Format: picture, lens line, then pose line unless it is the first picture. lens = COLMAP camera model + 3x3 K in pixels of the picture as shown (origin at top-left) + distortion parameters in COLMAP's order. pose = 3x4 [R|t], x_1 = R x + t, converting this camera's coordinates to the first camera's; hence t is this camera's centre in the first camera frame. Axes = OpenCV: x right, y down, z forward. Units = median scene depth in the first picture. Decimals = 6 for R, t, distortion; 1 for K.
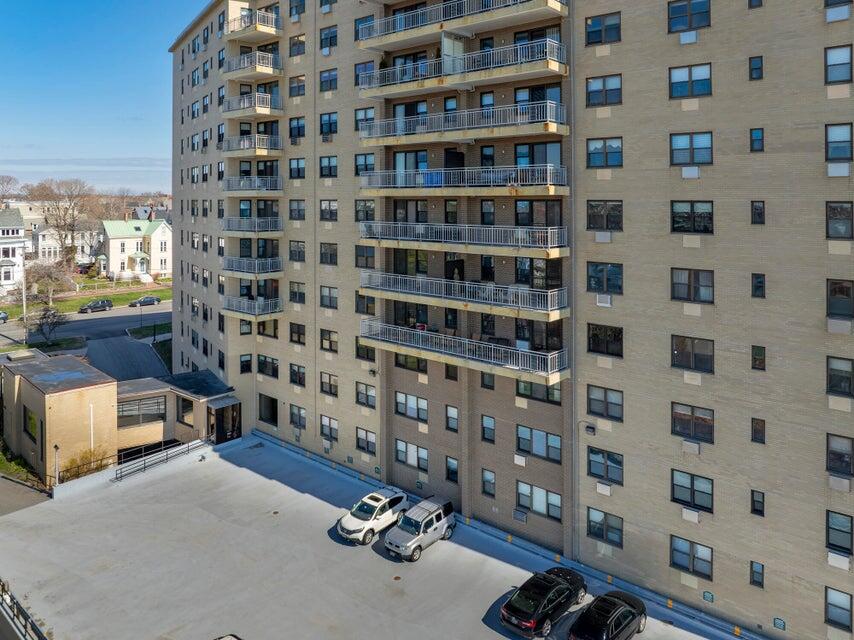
lens RADIAL K [[637.8, 0, 423.4], [0, 637.8, 195.1], [0, 0, 1]] dist [-0.025020, -0.002639]
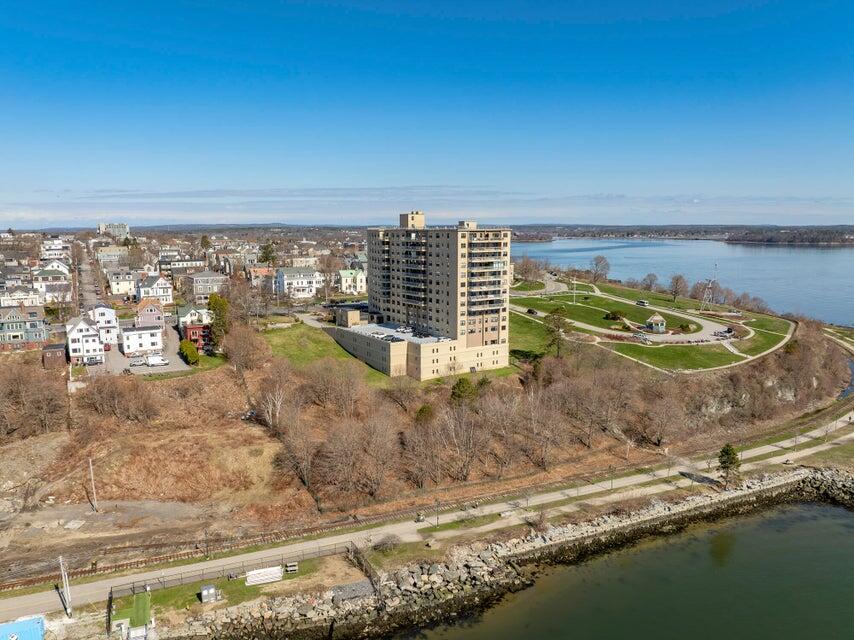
lens RADIAL K [[631.9, 0, 406.3], [0, 631.9, 333.6], [0, 0, 1]] dist [-0.031747, -0.002299]
pose [[0.958622, 0.044007, -0.281261, 1.432757], [0.005401, 0.984991, 0.172523, -0.432088], [0.284631, -0.166903, 0.943996, -4.058907]]
